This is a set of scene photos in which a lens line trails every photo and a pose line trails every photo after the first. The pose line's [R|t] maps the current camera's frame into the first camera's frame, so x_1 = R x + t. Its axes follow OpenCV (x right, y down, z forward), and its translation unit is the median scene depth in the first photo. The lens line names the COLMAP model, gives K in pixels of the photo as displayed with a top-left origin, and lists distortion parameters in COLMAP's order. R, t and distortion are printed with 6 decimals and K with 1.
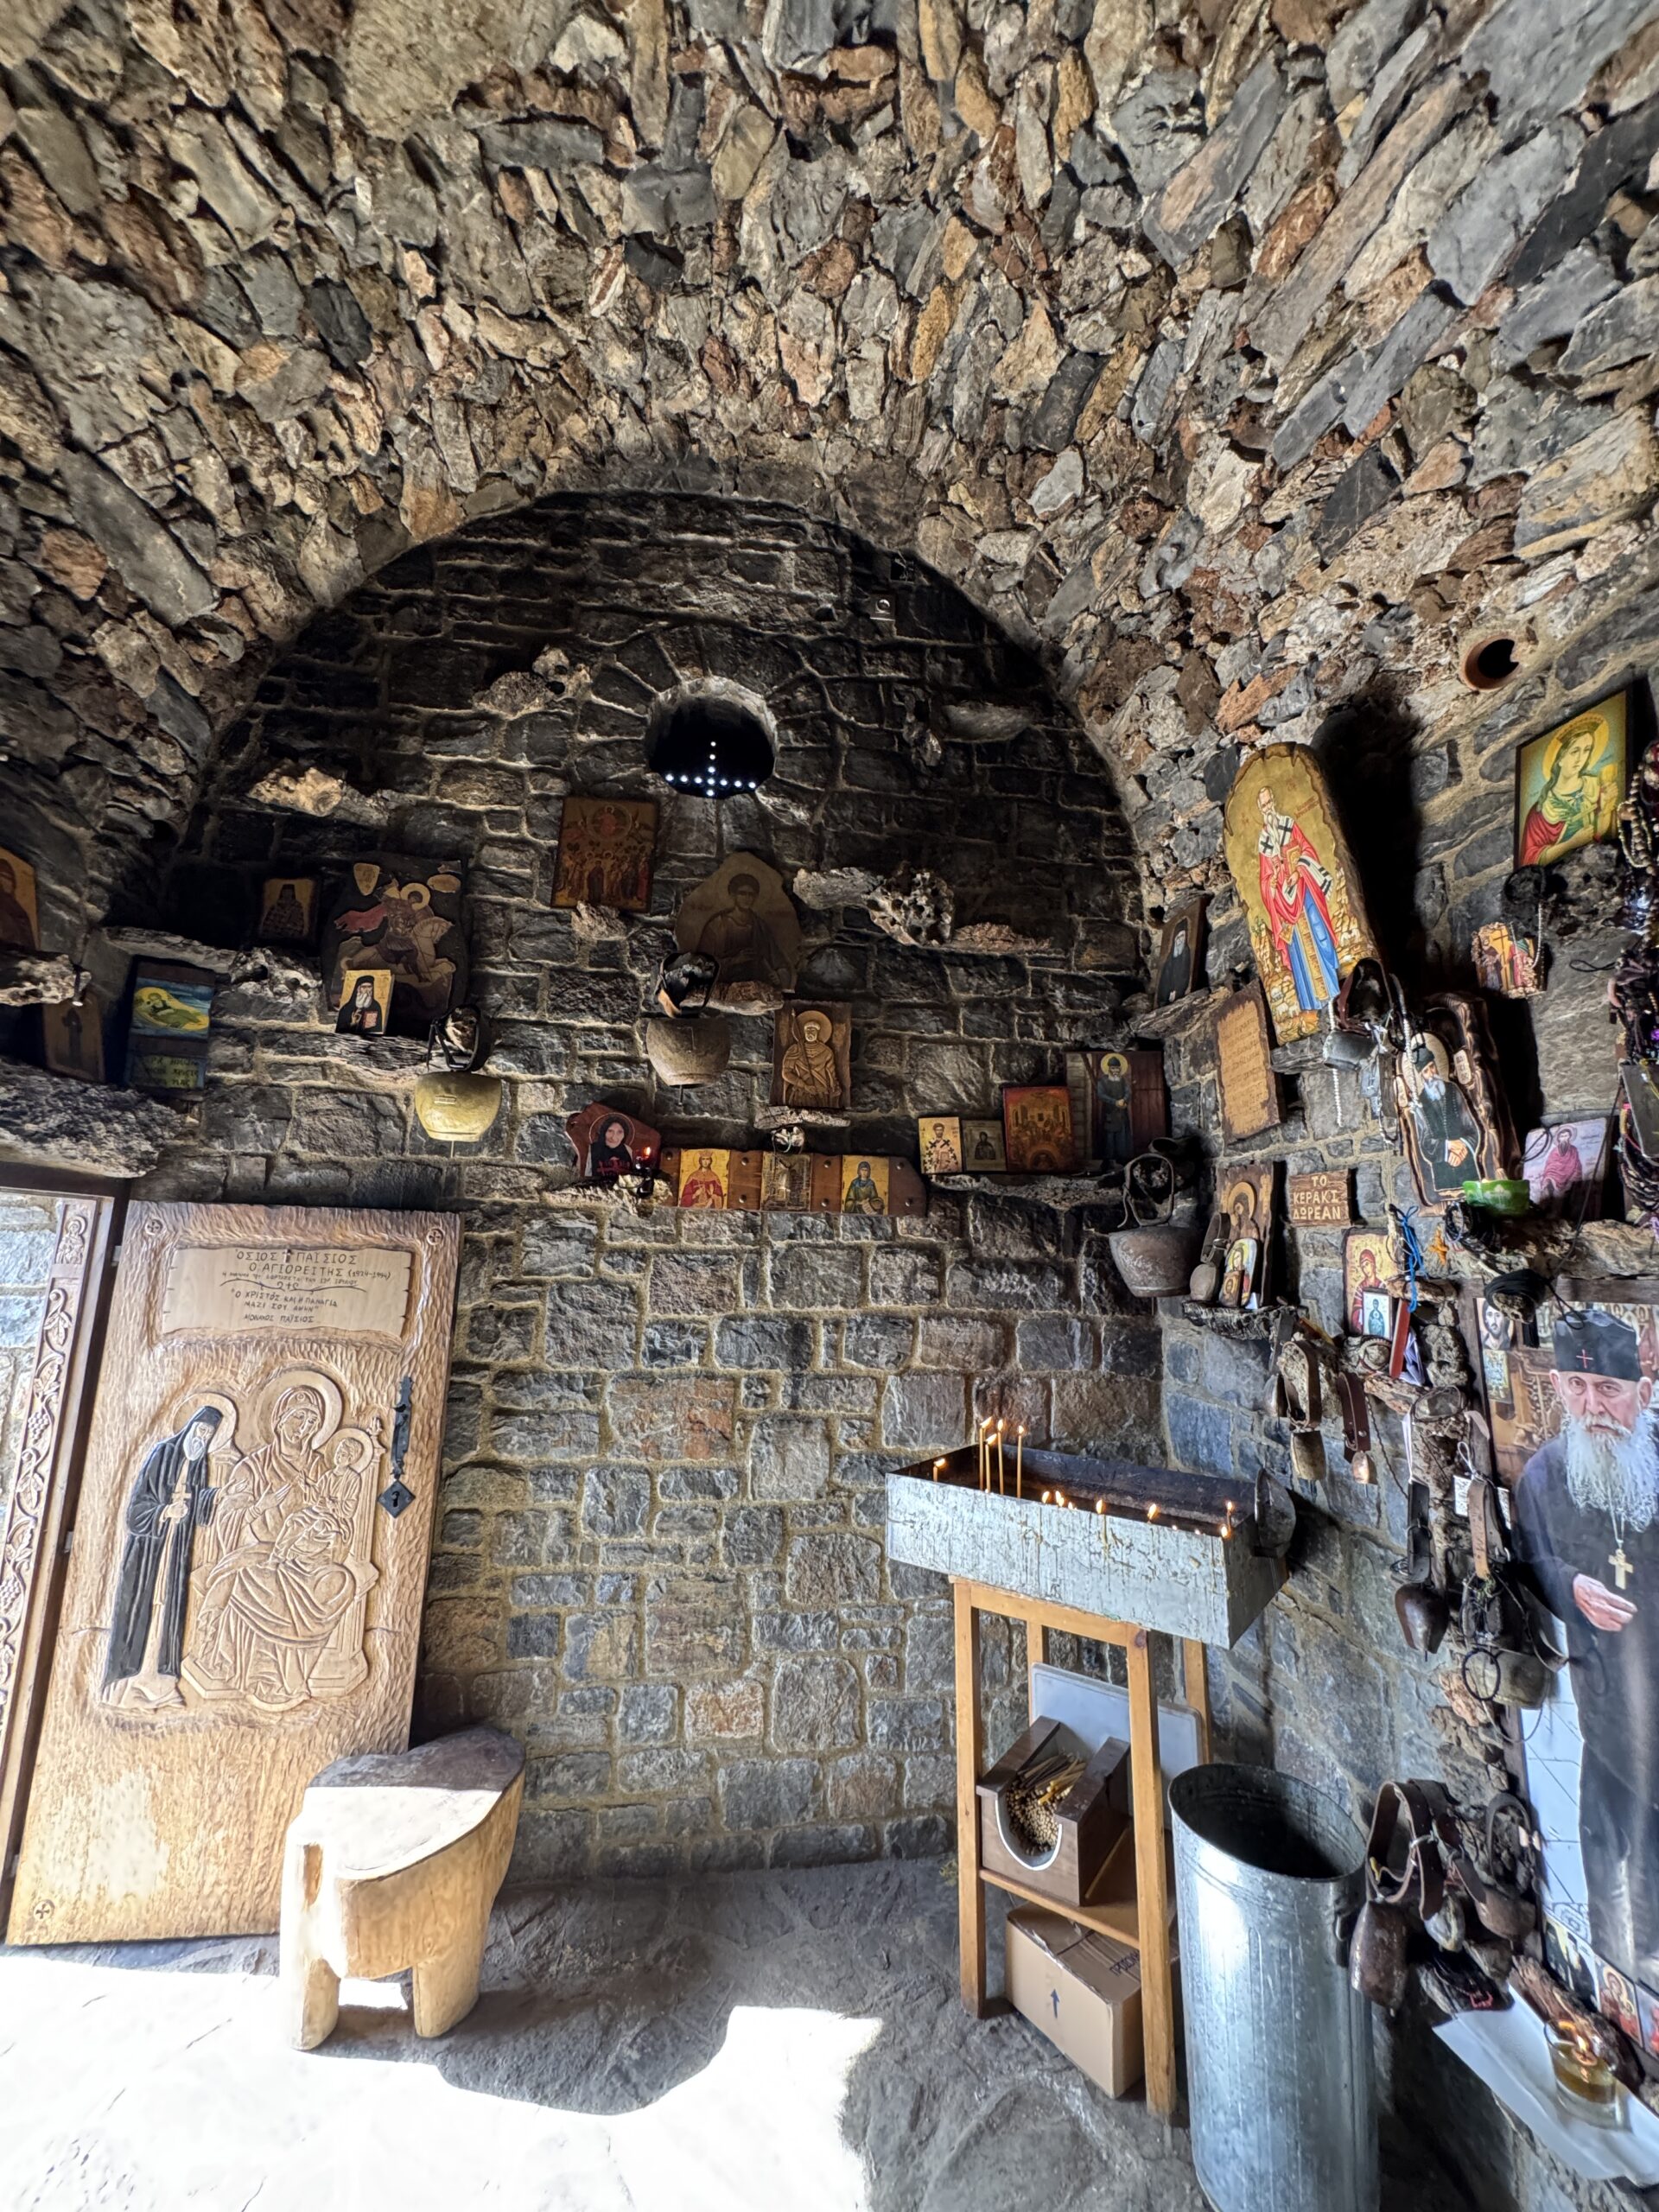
lens RADIAL K [[880.3, 0, 827.4], [0, 880.3, 1108.4], [0, 0, 1]] dist [-0.002771, 0.000250]
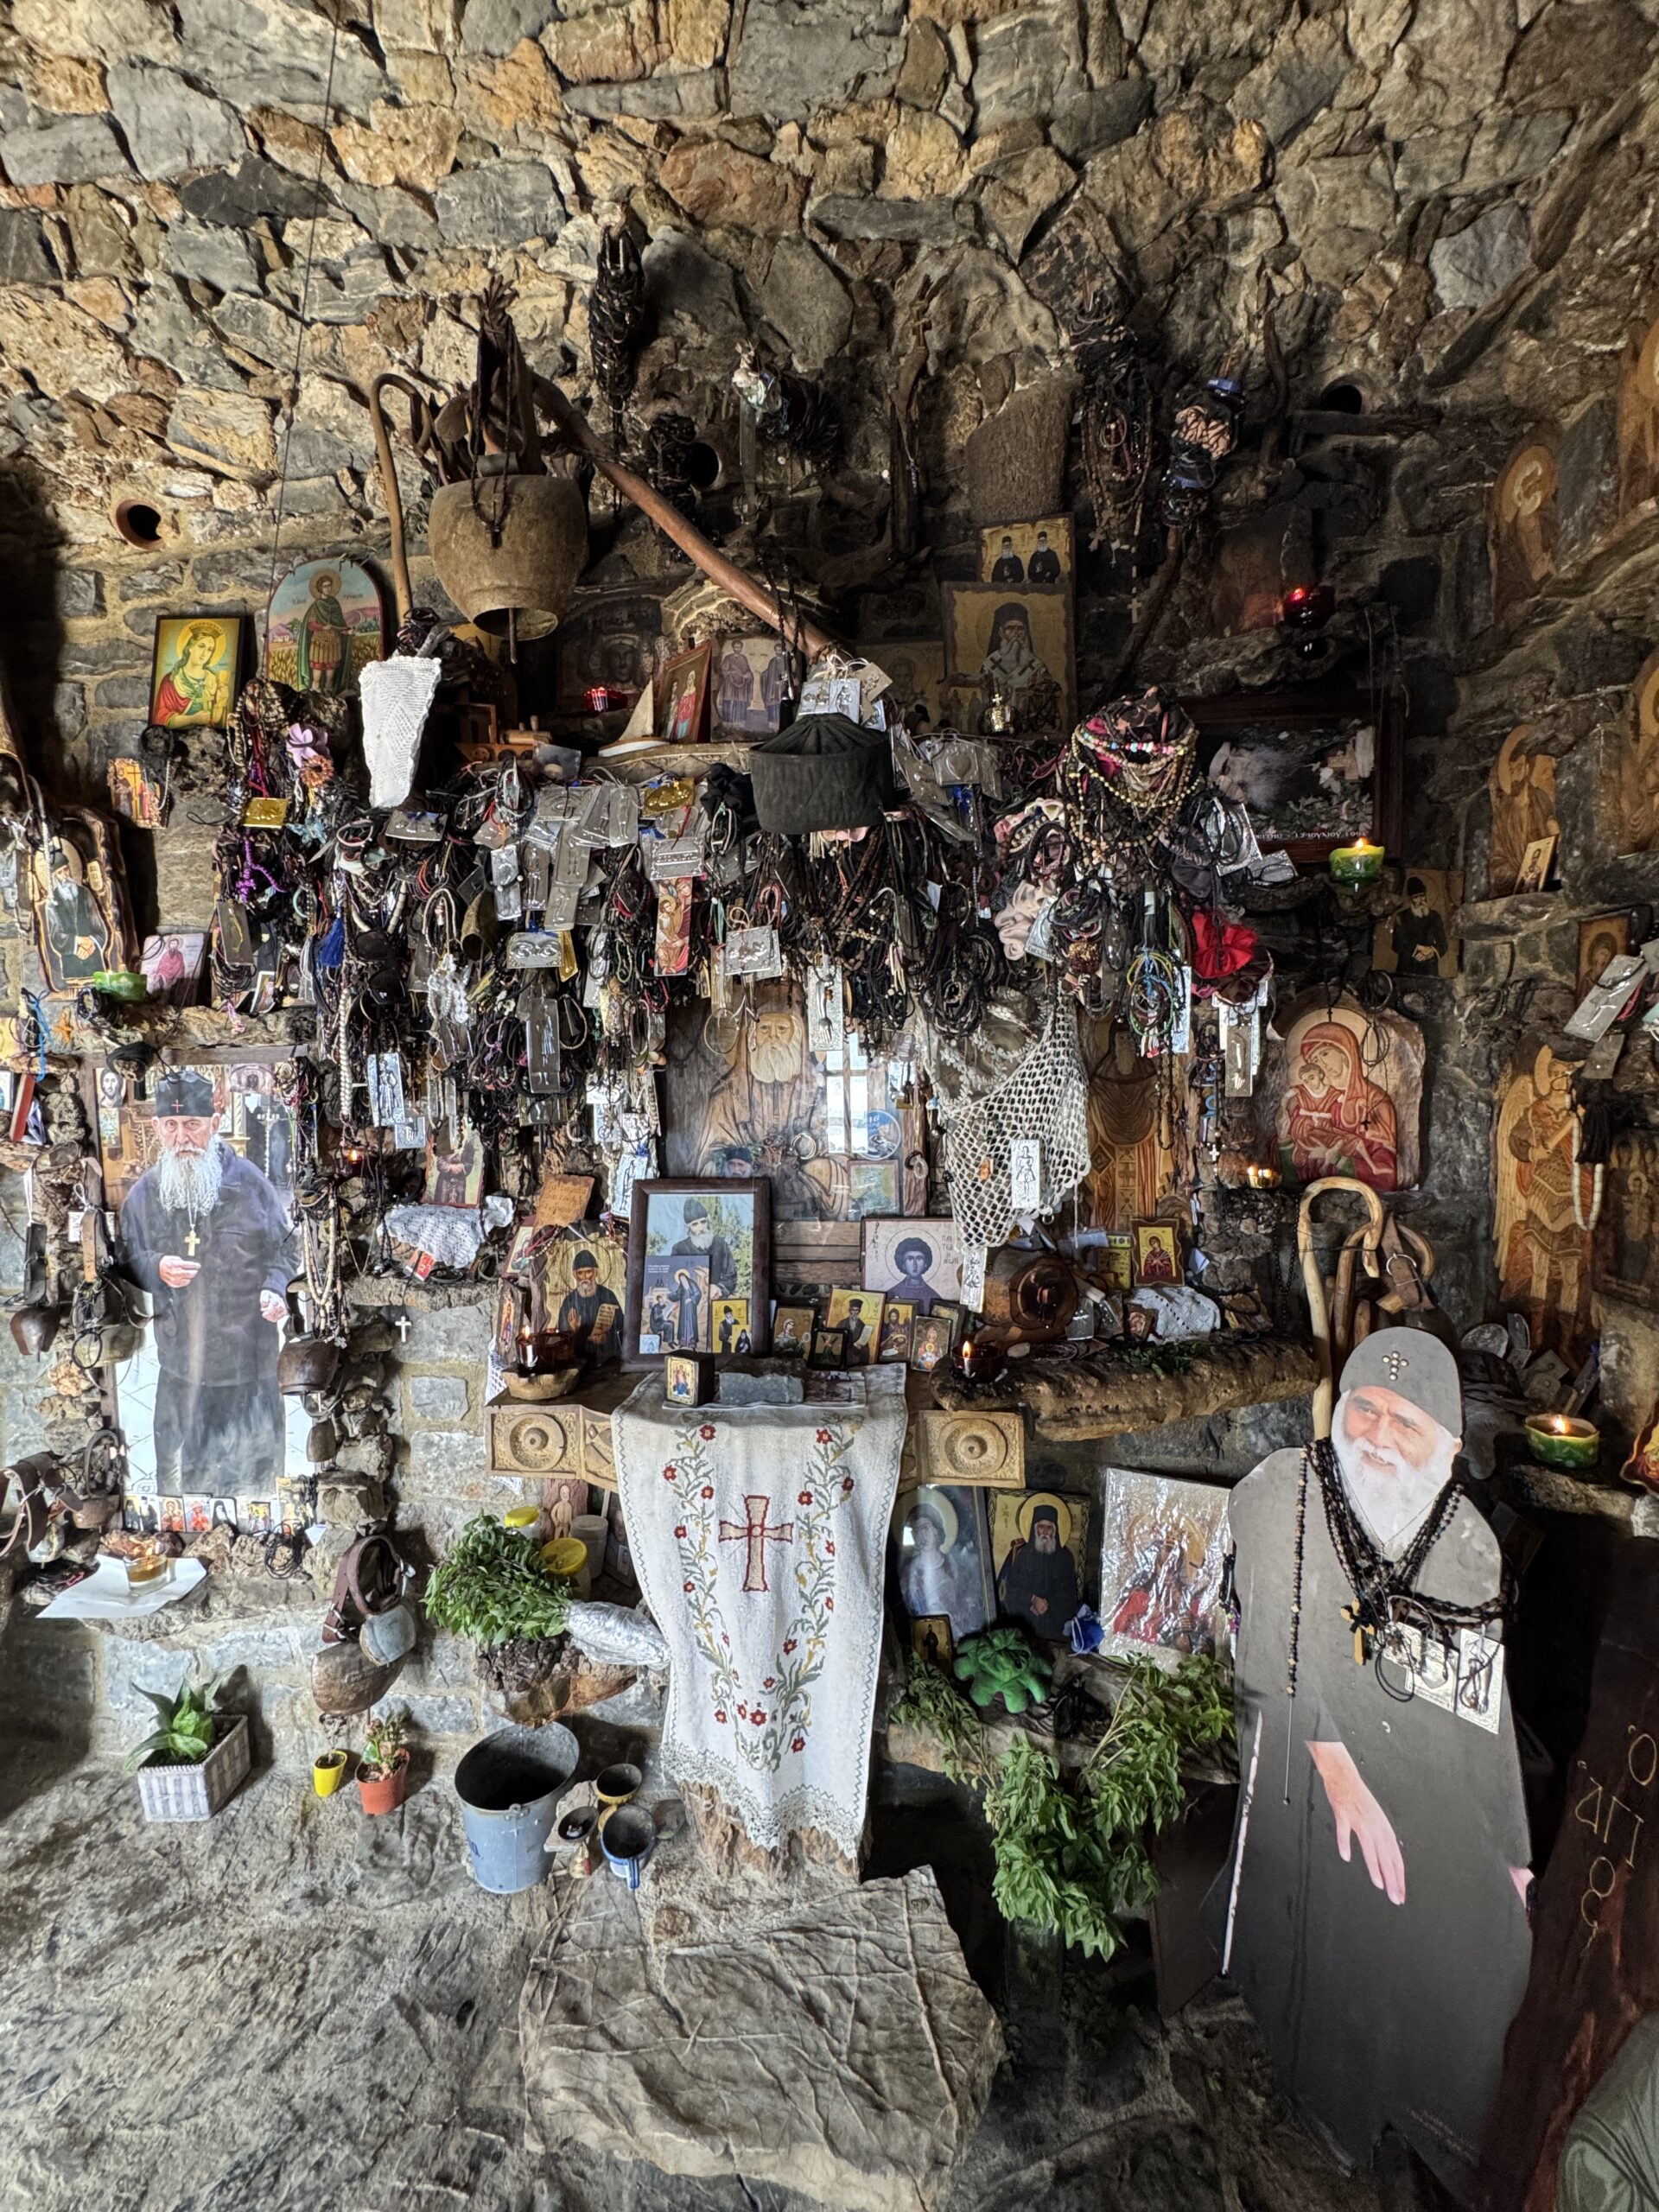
lens RADIAL K [[880.3, 0, 827.4], [0, 880.3, 1106.7], [0, 0, 1]] dist [-0.002771, 0.000250]
pose [[0.221068, -0.071972, 0.972599, -0.227092], [-0.145136, 0.983740, 0.105786, -0.009208], [-0.964398, -0.164545, 0.207028, -0.241461]]
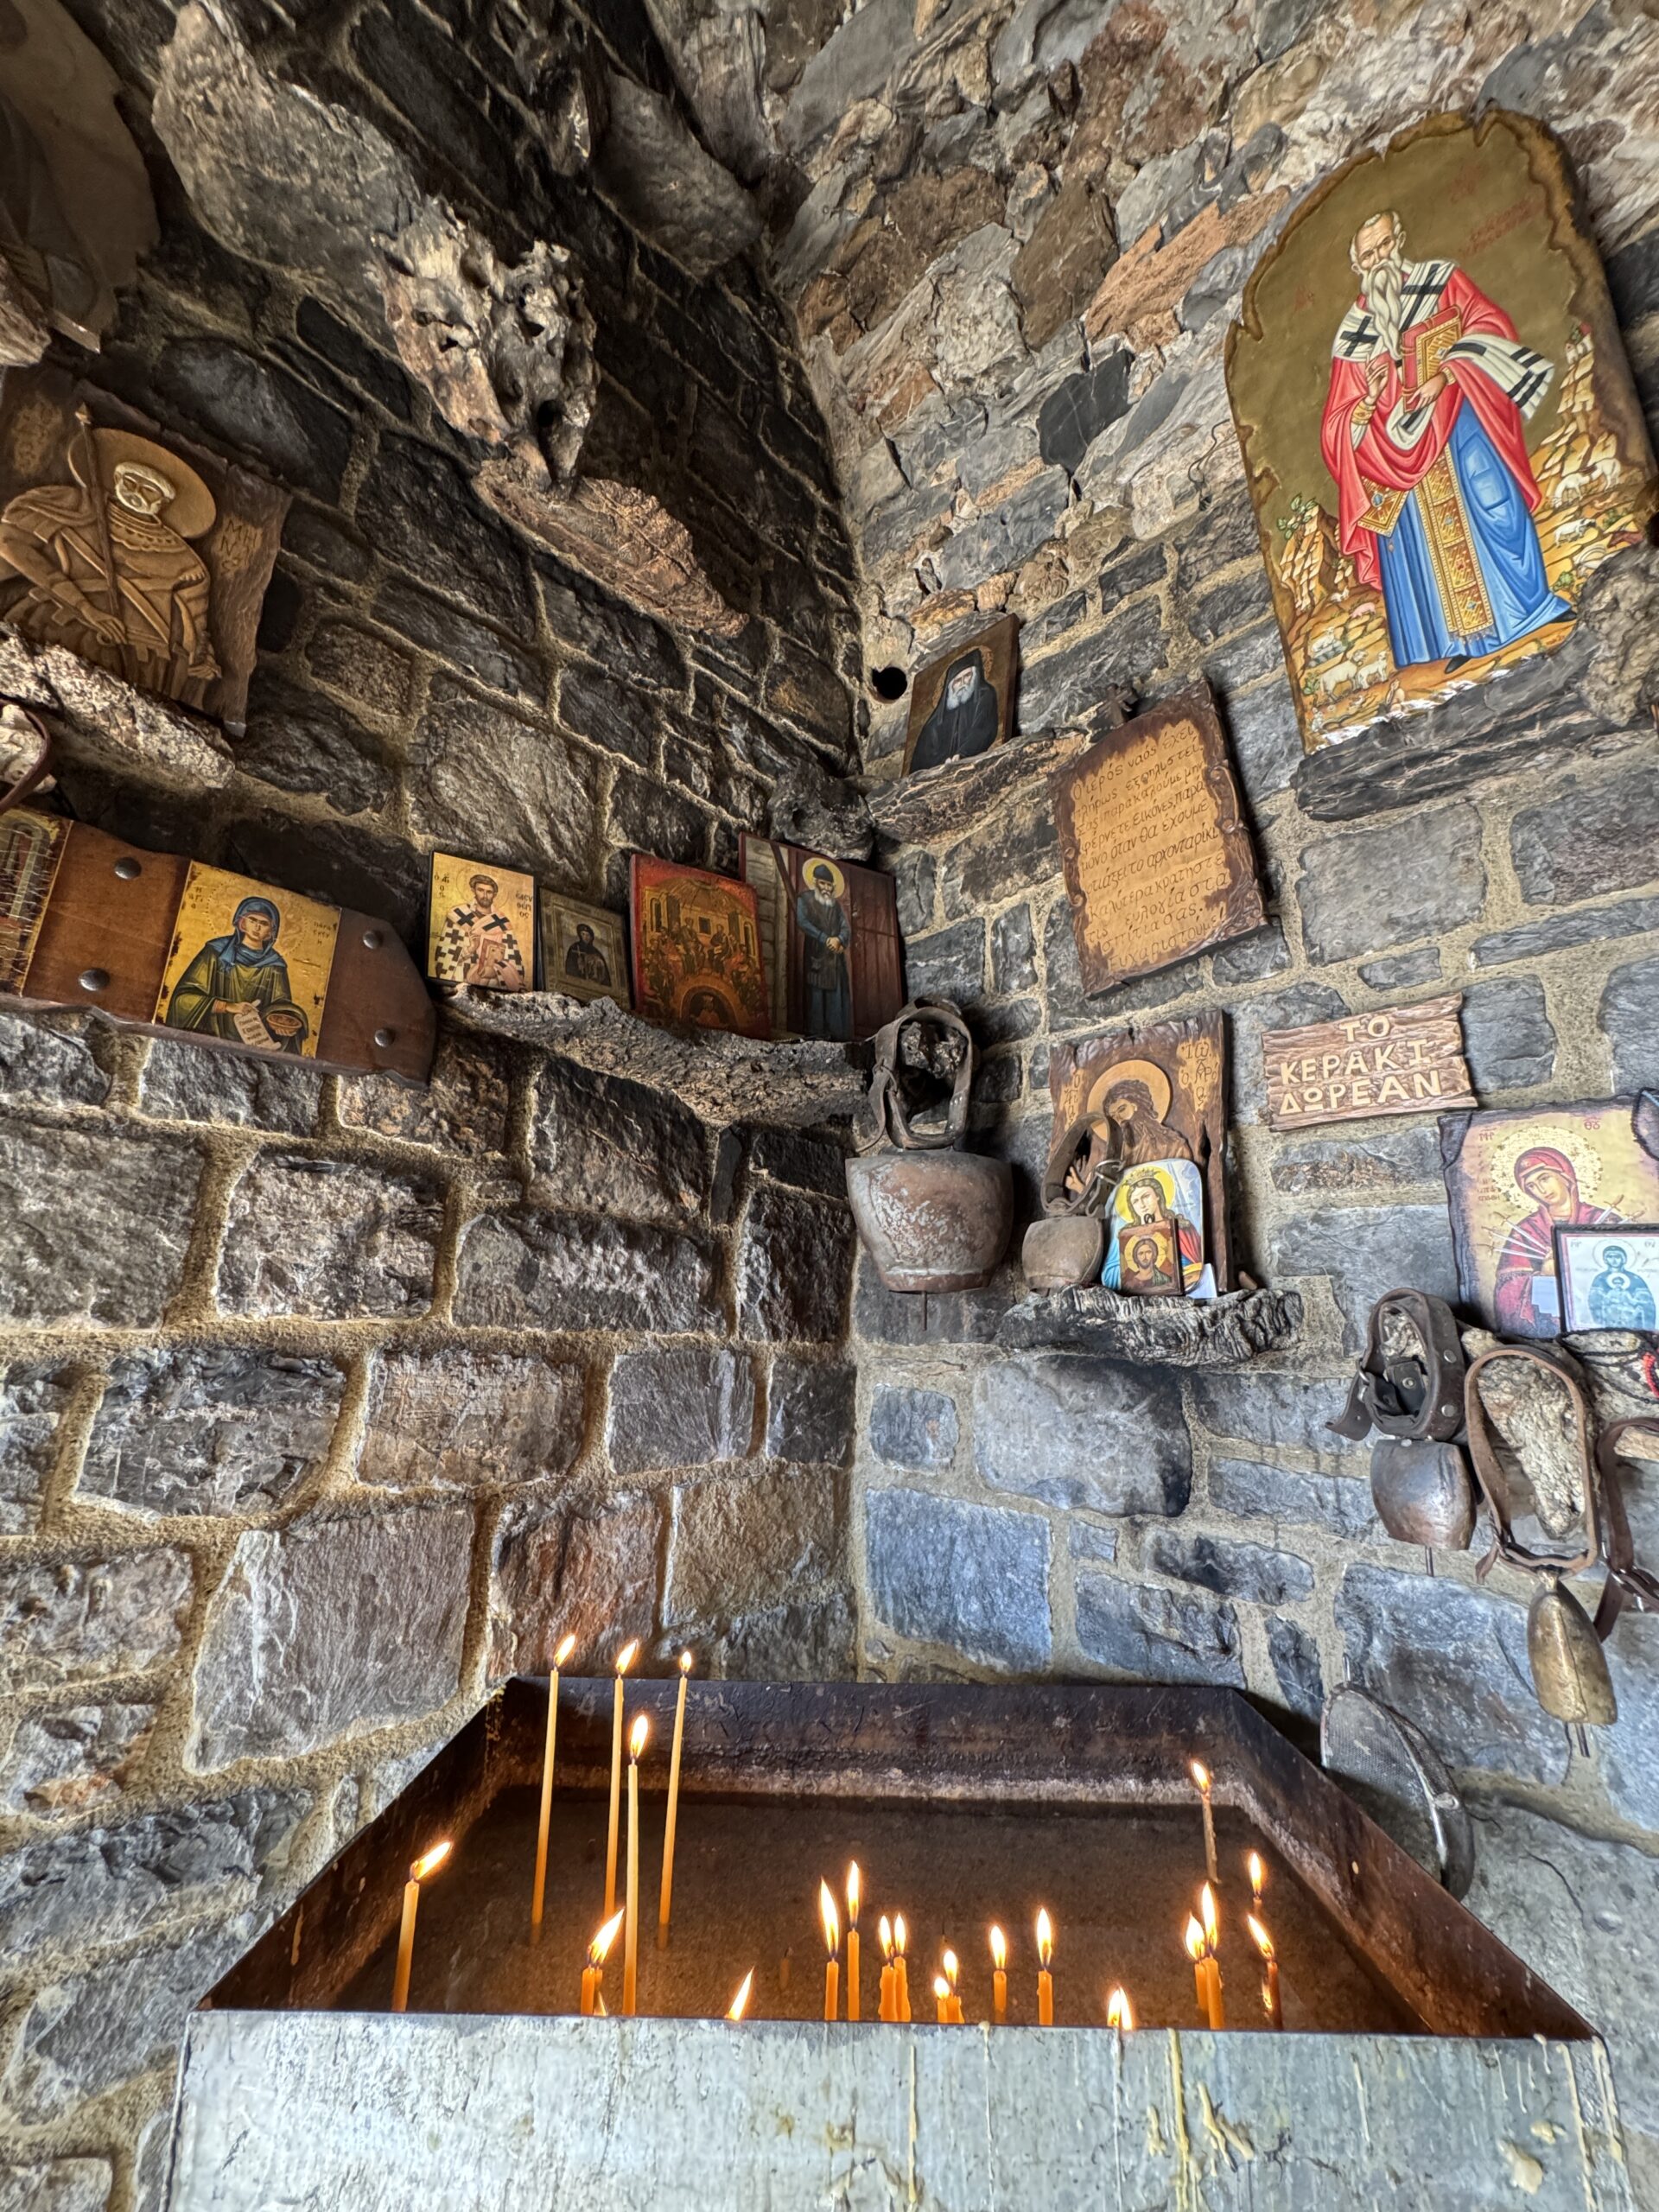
lens RADIAL K [[880.3, 0, 826.1], [0, 880.3, 1109.7], [0, 0, 1]] dist [-0.002771, 0.000250]
pose [[0.790089, 0.143979, 0.595844, 0.040768], [-0.100086, 0.989280, -0.106335, 0.275773], [-0.604766, 0.024379, 0.796030, 1.036877]]
